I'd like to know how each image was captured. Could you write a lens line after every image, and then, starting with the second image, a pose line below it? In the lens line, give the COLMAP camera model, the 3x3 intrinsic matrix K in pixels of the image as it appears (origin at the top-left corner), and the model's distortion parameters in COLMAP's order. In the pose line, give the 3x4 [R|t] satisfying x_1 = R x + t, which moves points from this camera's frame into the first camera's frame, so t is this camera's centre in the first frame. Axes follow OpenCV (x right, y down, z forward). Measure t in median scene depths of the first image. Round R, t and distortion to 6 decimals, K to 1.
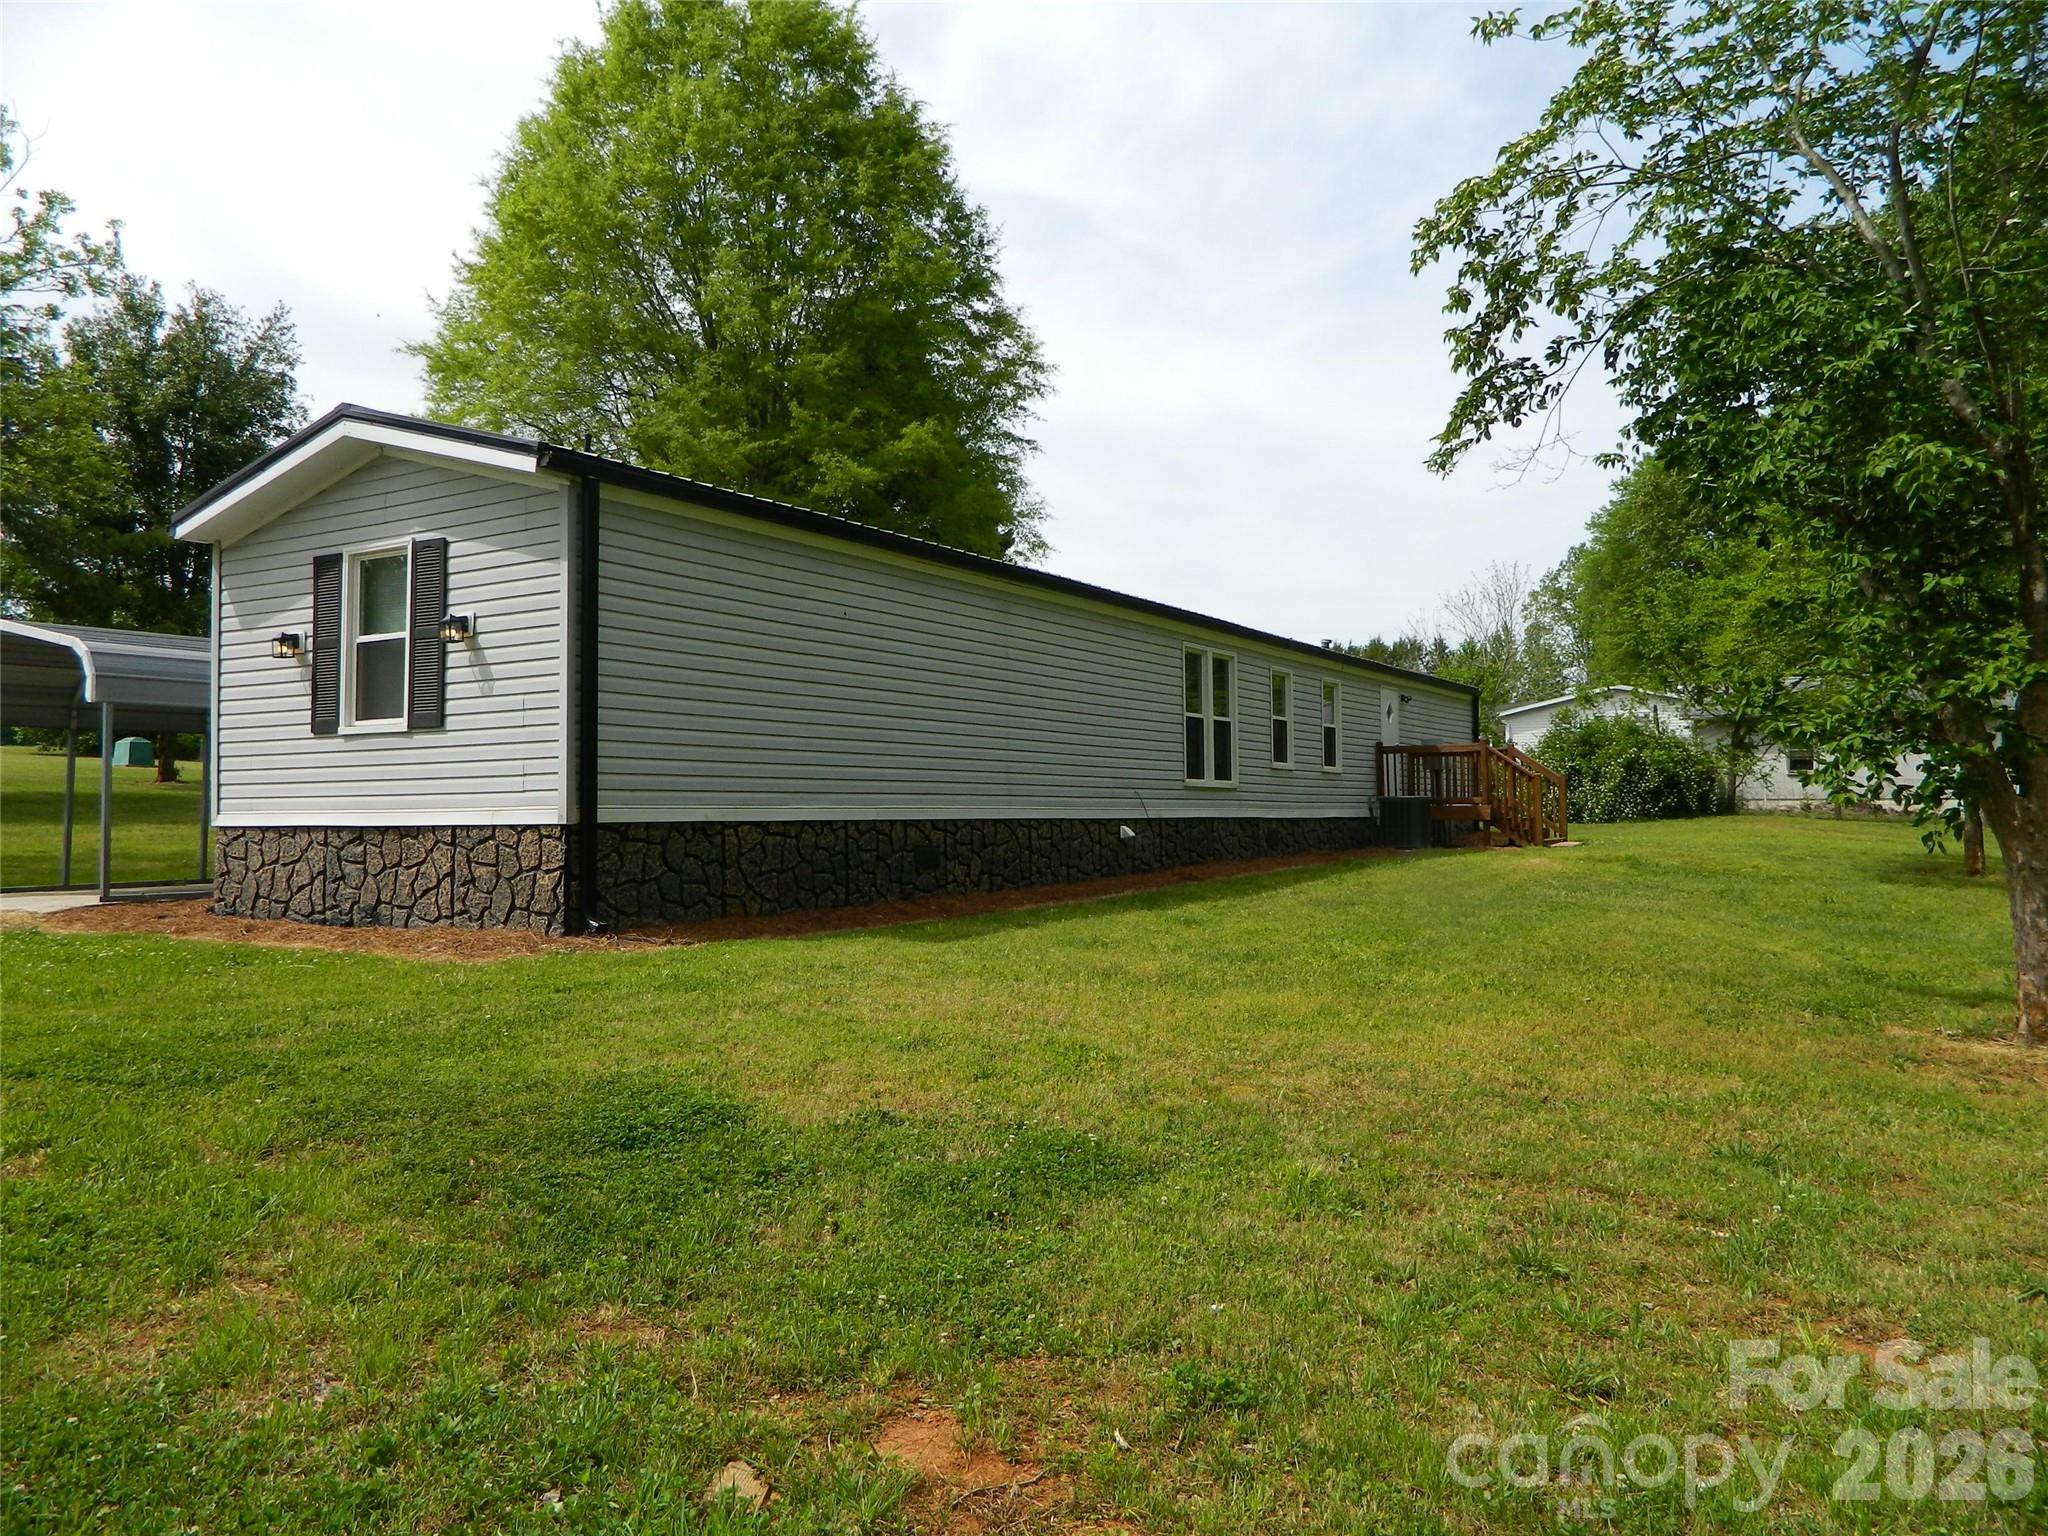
lens RADIAL K [[1486.7, 0, 1024.0], [0, 1486.7, 768.0], [0, 0, 1]] dist [-0.054415, -0.002765]
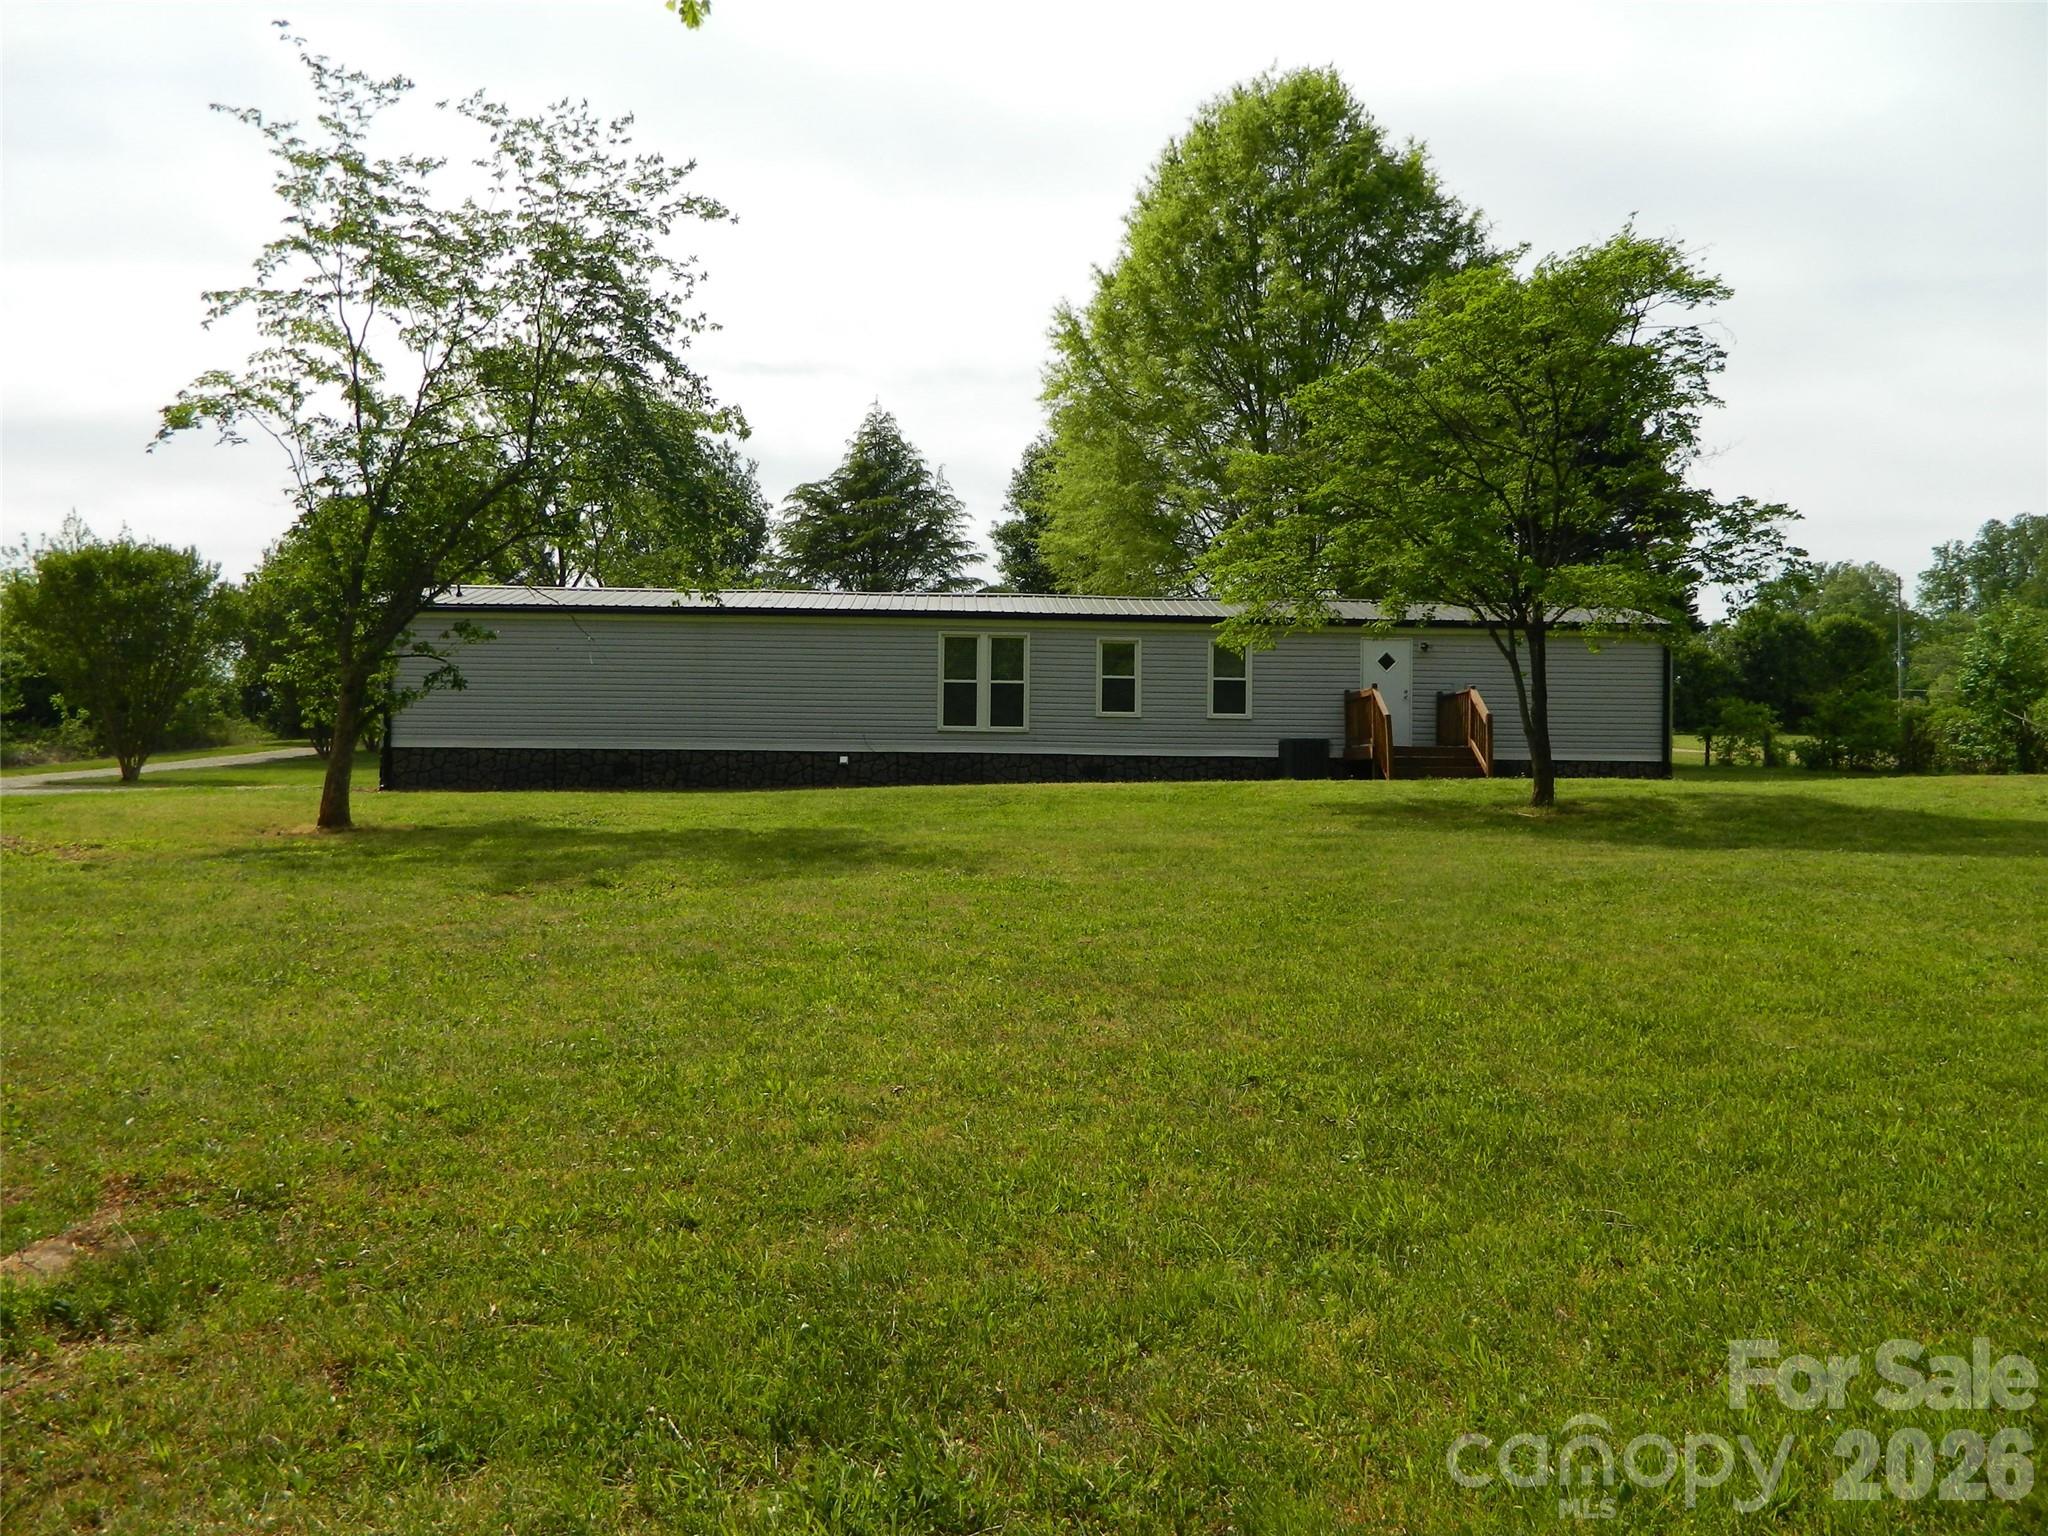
lens RADIAL K [[1486.7, 0, 1024.0], [0, 1486.7, 768.0], [0, 0, 1]] dist [-0.054415, -0.002765]
pose [[0.798355, 0.018559, -0.601901, 0.875019], [0.007087, 0.999166, 0.040209, -0.006094], [0.602145, -0.036366, 0.797558, -0.067240]]
